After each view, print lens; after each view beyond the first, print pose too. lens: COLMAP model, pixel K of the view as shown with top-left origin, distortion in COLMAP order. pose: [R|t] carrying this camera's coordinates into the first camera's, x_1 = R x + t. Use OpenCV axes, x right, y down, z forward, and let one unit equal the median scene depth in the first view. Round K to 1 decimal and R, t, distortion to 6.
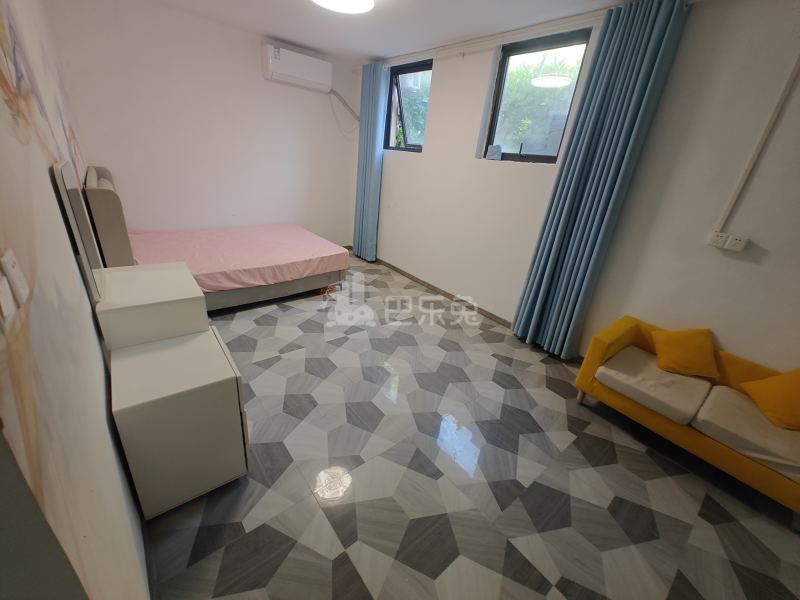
lens RADIAL K [[330.5, 0, 400.0], [0, 330.5, 300.0], [0, 0, 1]] dist [0.007352, -0.000809]
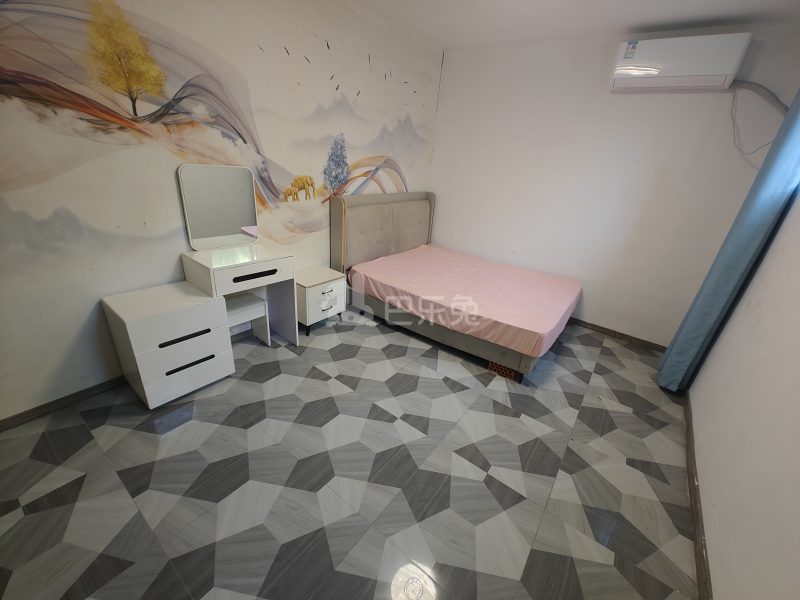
lens RADIAL K [[330.5, 0, 400.0], [0, 330.5, 300.0], [0, 0, 1]] dist [0.007352, -0.000809]
pose [[0.249046, 0.322533, -0.913208, 0.356019], [-0.449311, 0.873783, 0.186074, -0.217548], [0.857960, 0.363973, 0.362530, 0.578431]]
